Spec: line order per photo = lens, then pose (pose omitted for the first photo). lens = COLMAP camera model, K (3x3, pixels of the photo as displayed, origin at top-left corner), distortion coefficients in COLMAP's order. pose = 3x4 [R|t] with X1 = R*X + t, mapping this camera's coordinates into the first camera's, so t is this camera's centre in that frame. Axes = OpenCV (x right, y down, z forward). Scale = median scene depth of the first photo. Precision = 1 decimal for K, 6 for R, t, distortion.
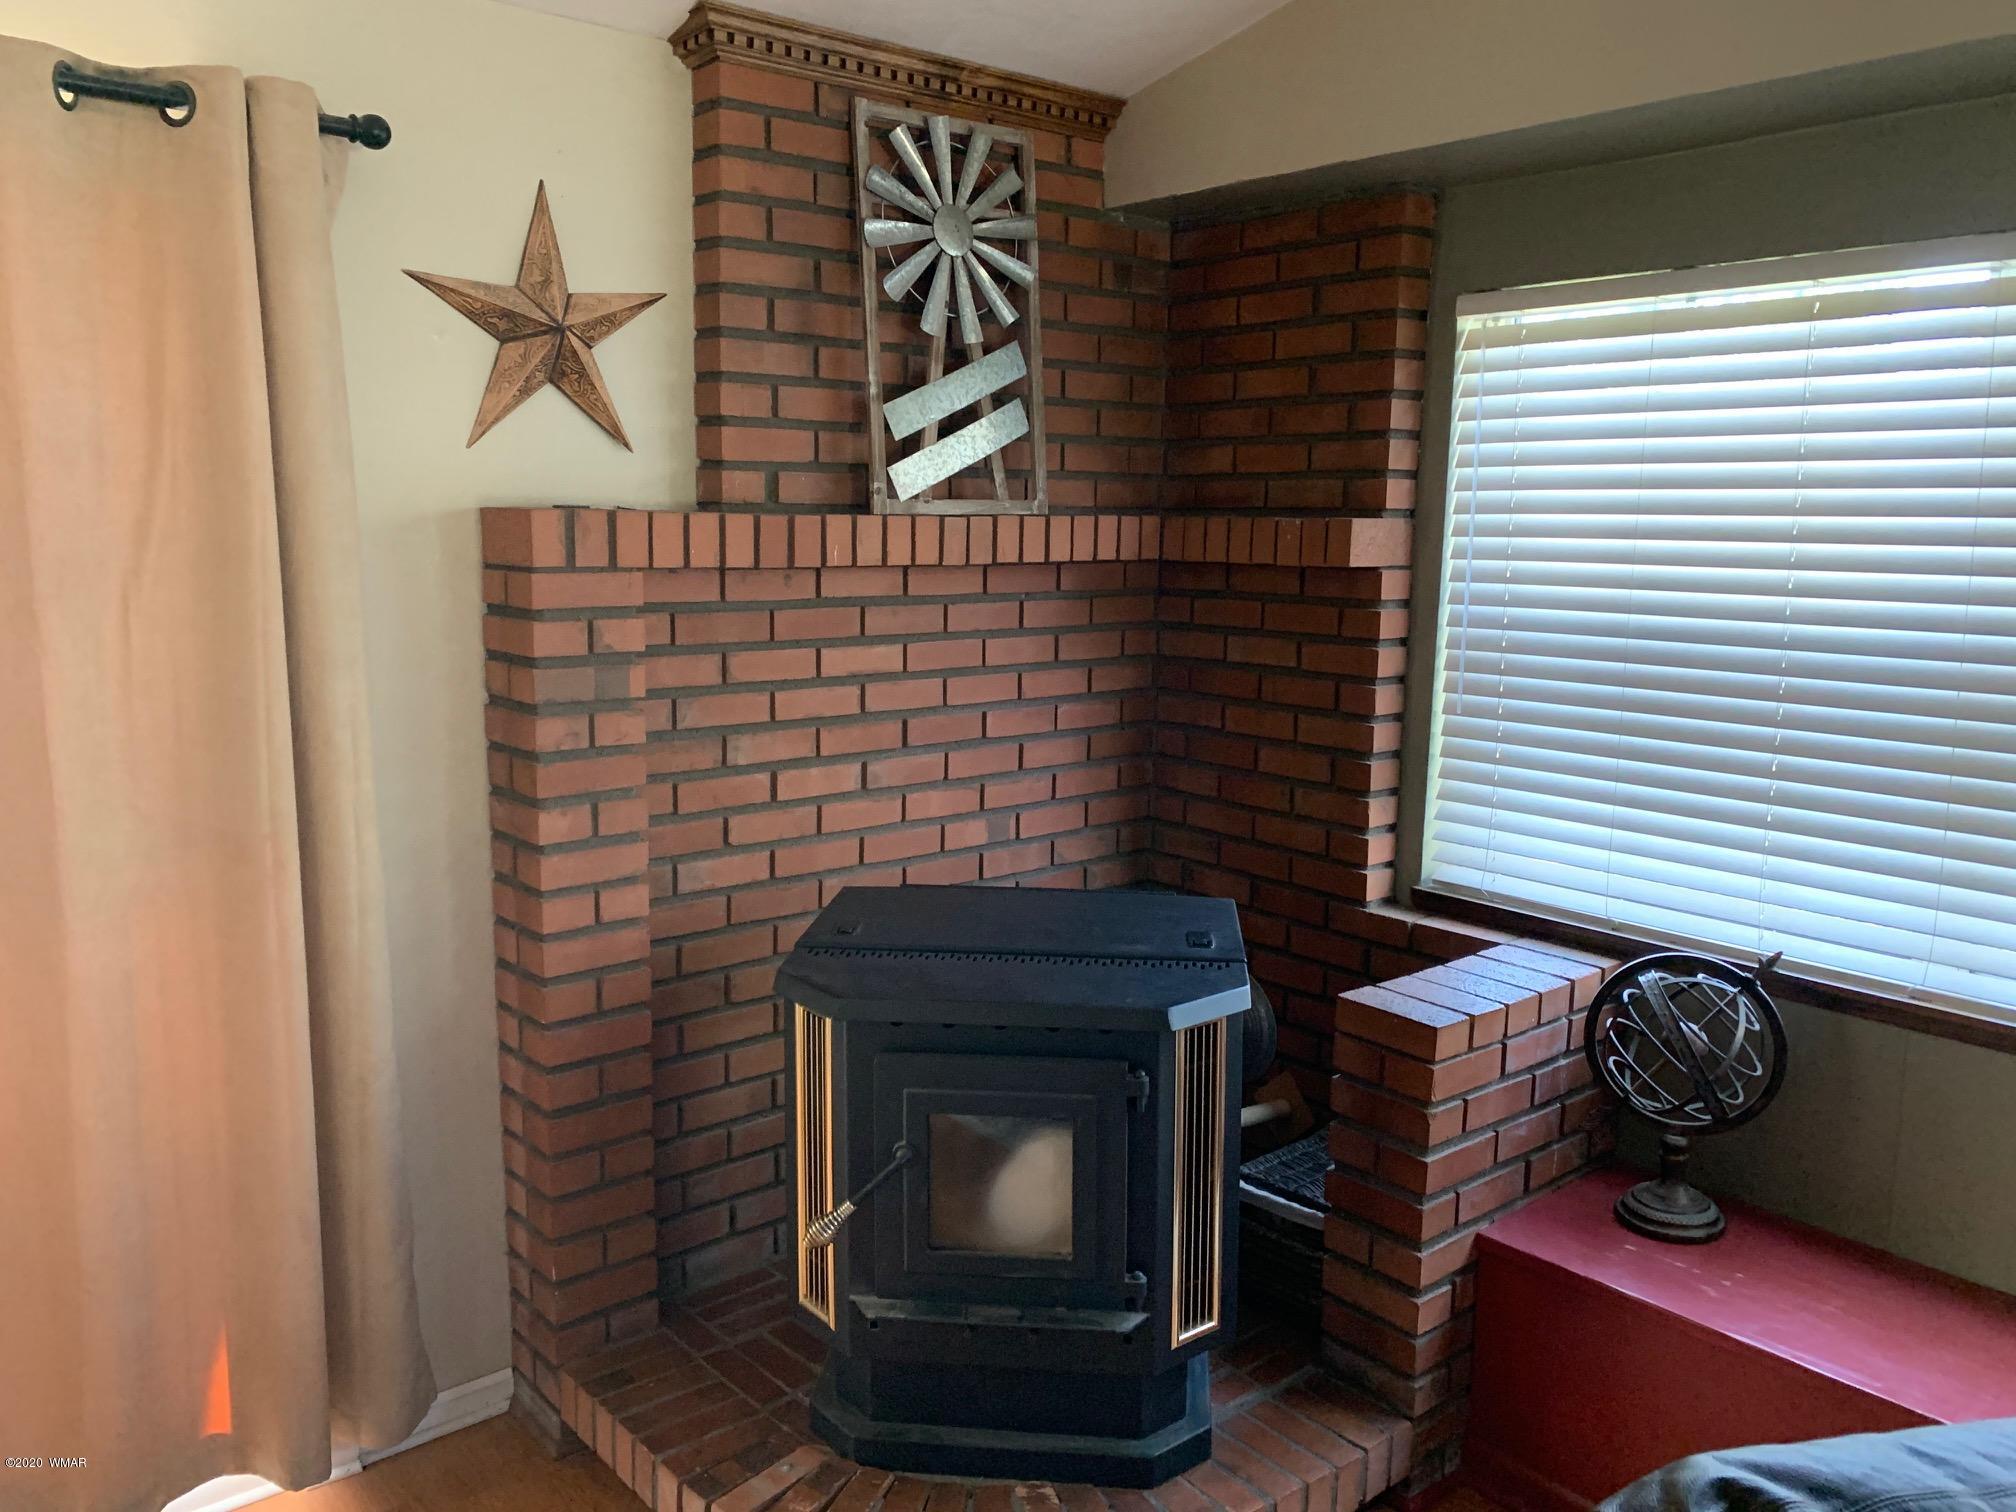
lens RADIAL K [[1558.9, 0, 1008.0], [0, 1558.9, 756.0], [0, 0, 1]] dist [0.113052, -0.219791]
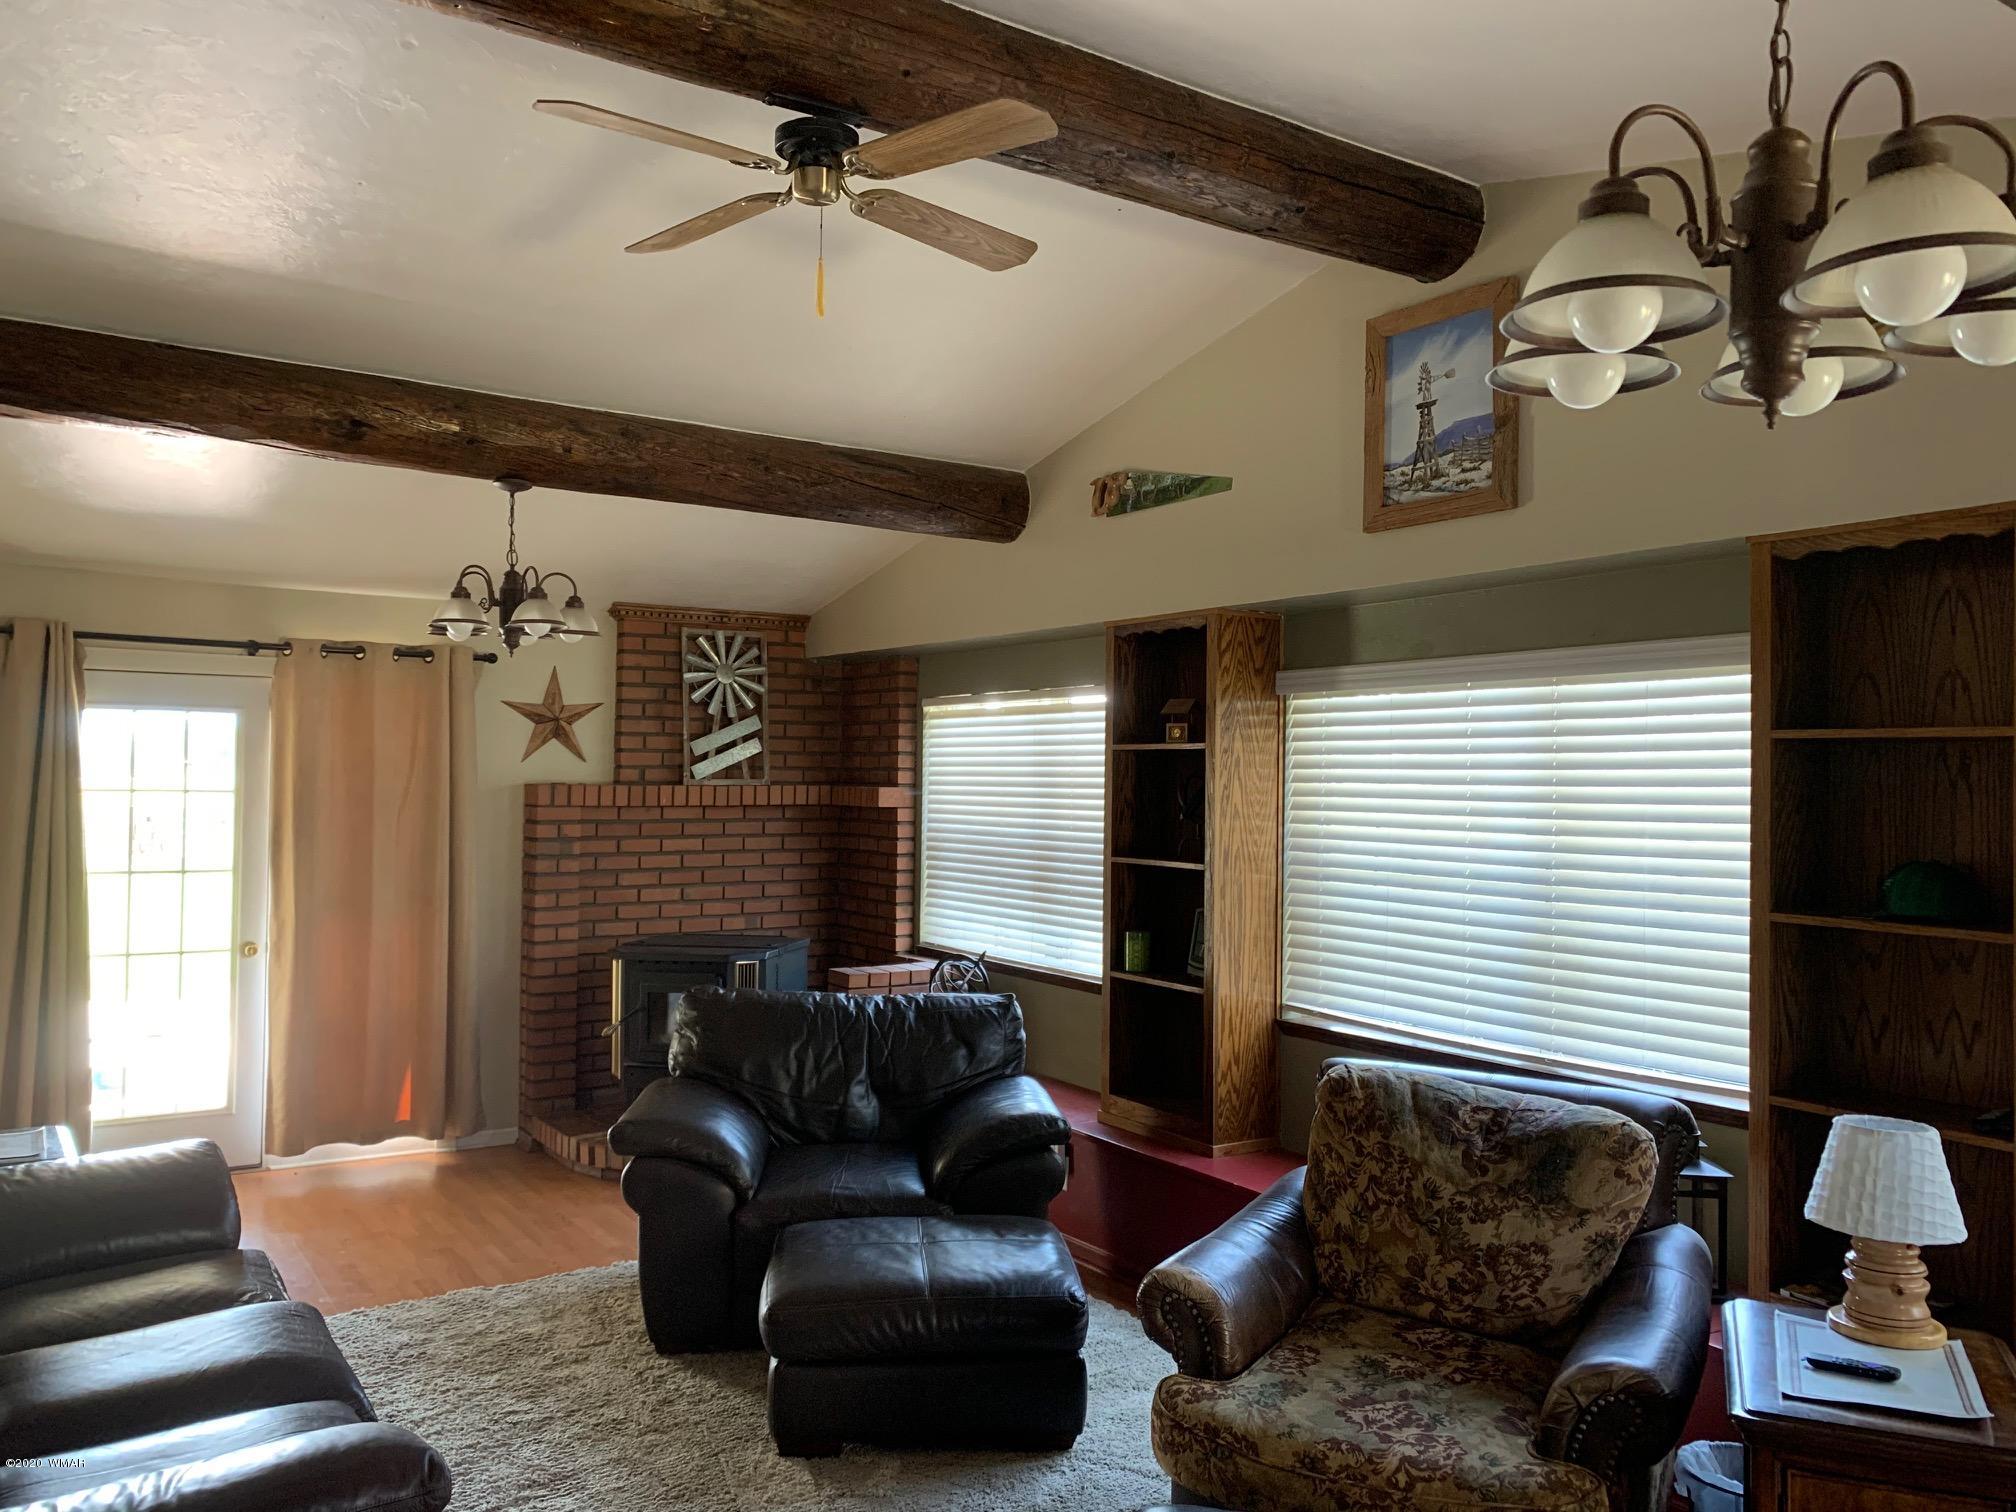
lens RADIAL K [[1537.5, 0, 1008.0], [0, 1537.5, 756.0], [0, 0, 1]] dist [0.128357, -0.204177]
pose [[0.993727, -0.000681, -0.111833, 0.698242], [-0.018008, 0.985957, -0.166025, 0.197821], [0.110376, 0.166997, 0.979760, -1.355342]]
